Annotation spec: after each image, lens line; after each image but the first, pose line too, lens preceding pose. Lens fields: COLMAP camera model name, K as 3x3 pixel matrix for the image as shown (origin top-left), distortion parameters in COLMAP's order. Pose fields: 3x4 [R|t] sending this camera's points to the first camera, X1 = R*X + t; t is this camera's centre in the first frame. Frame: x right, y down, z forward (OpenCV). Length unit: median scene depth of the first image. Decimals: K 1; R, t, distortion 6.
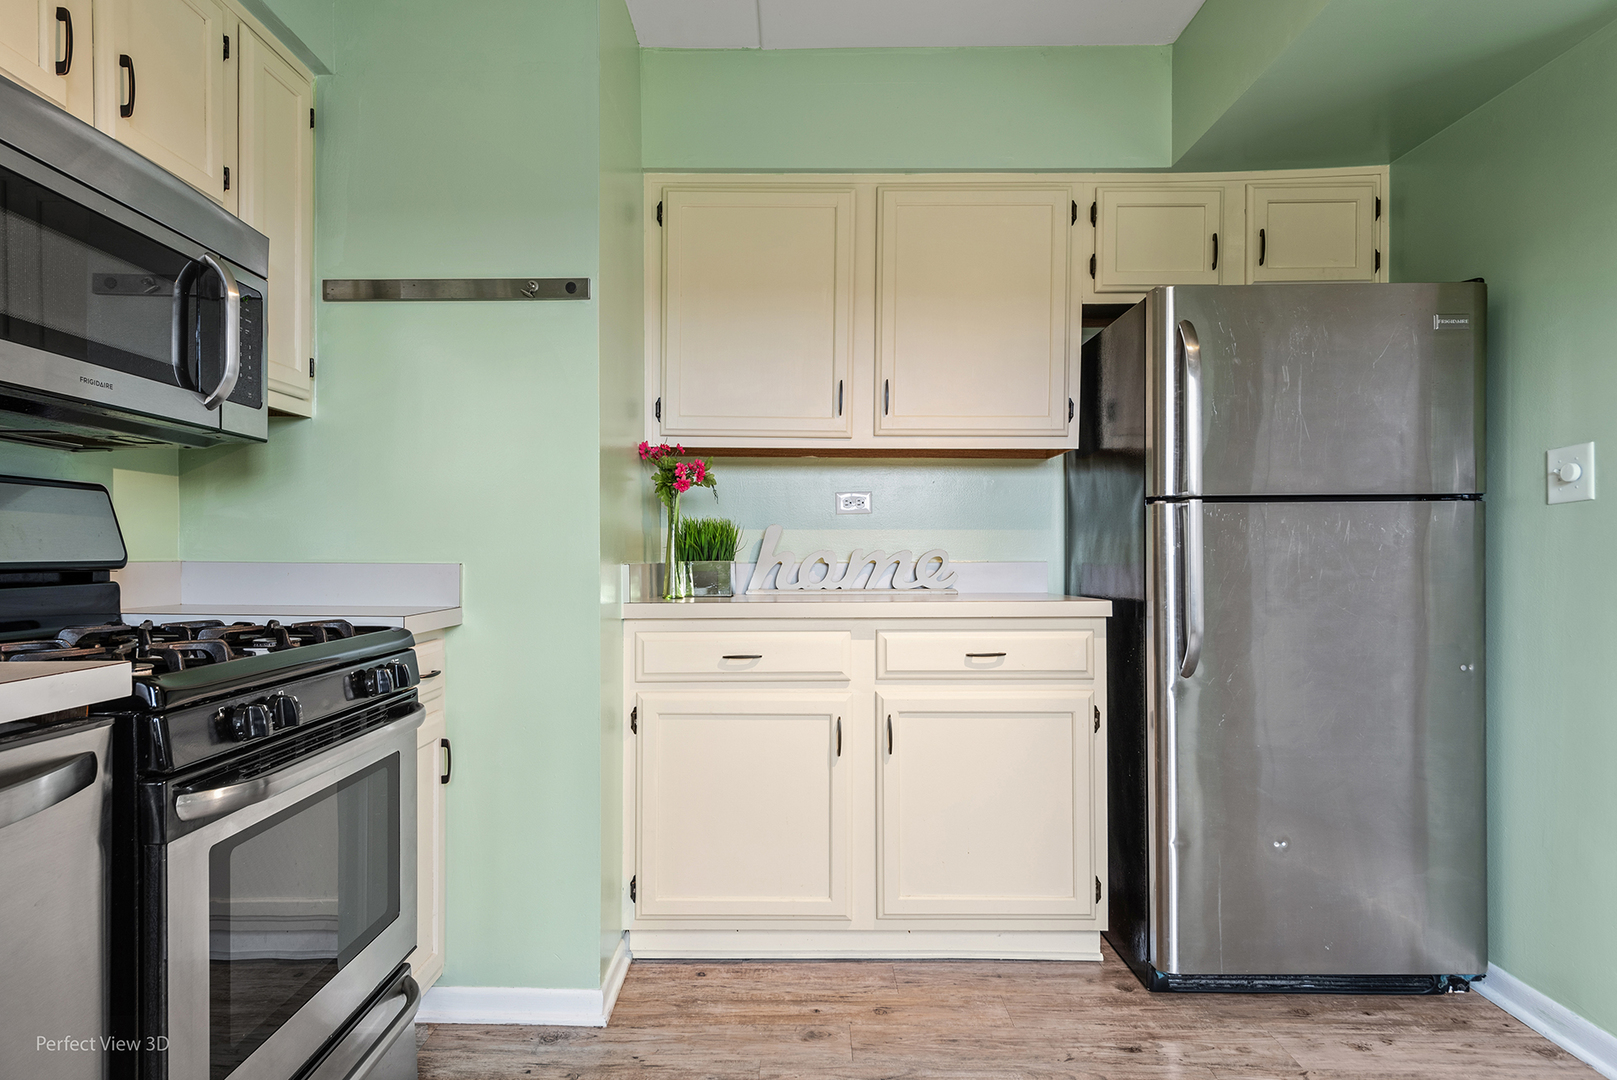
lens RADIAL K [[944.2, 0, 806.5], [0, 944.2, 552.0], [0, 0, 1]] dist [0.004258, -0.000278]
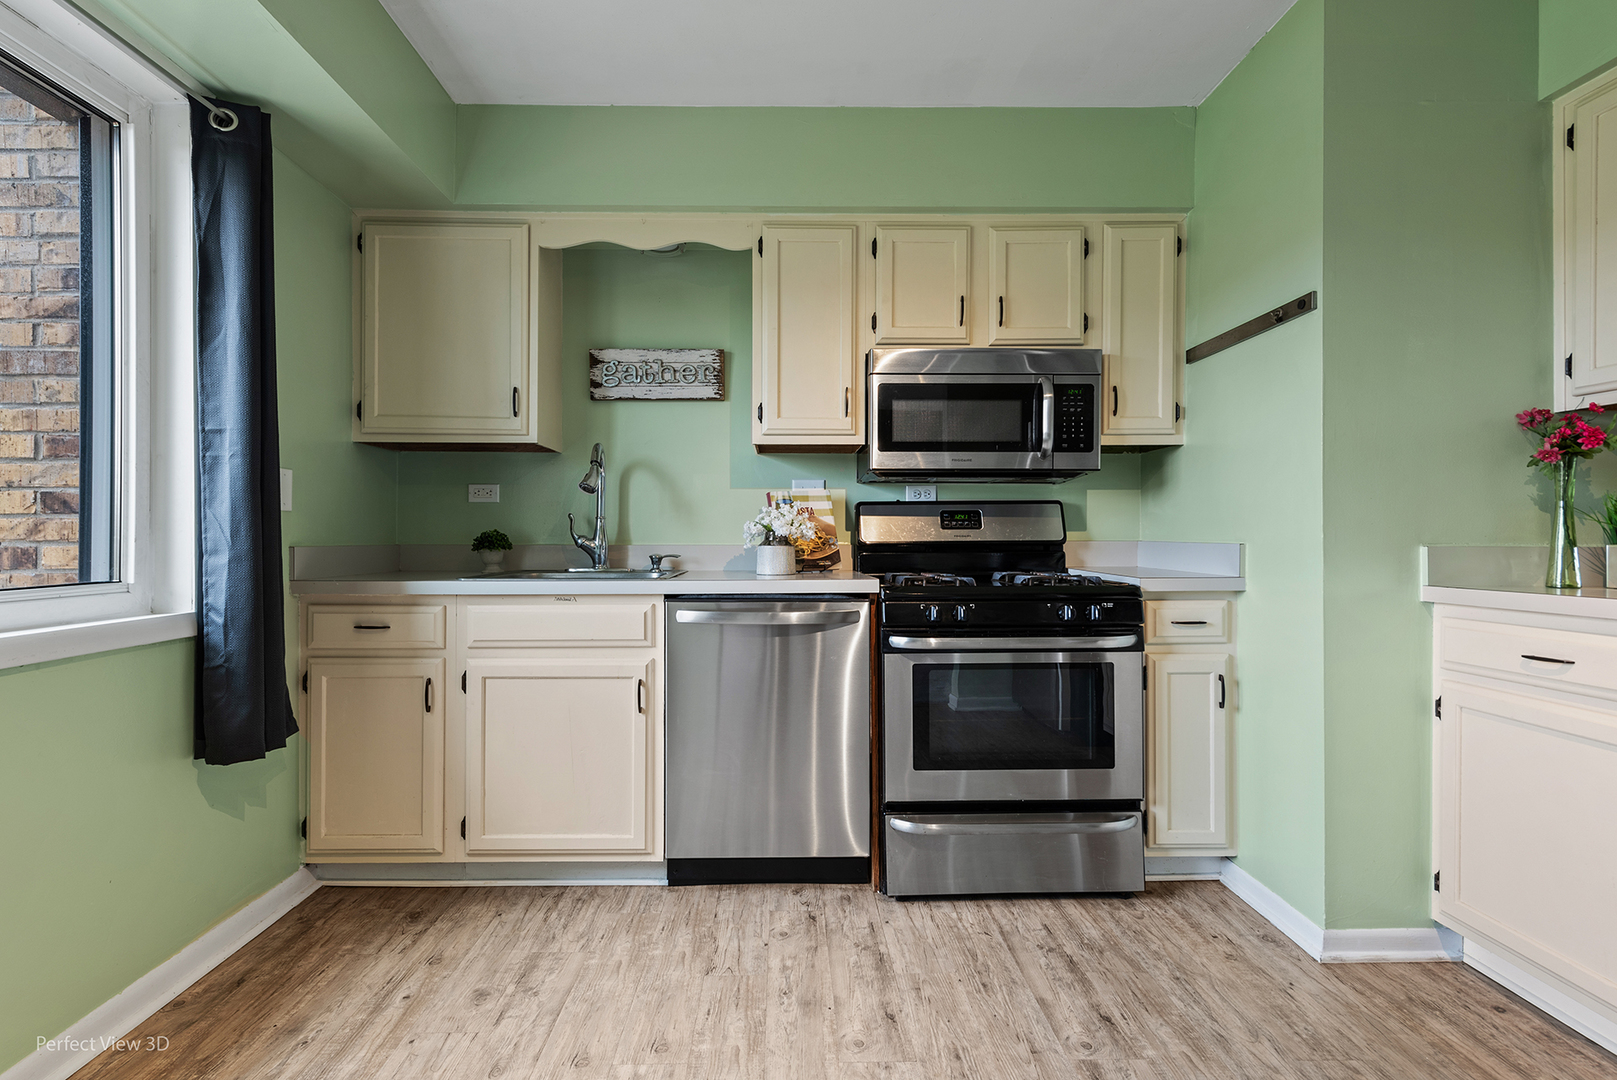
lens RADIAL K [[781.6, 0, 804.6], [0, 781.6, 537.6], [0, 0, 1]] dist [0.004357, 0.000078]
pose [[0.025661, -0.001541, -0.999670, 0.681422], [0.003224, 0.999994, -0.001459, 0.003386], [0.999665, -0.003186, 0.025666, 0.369265]]
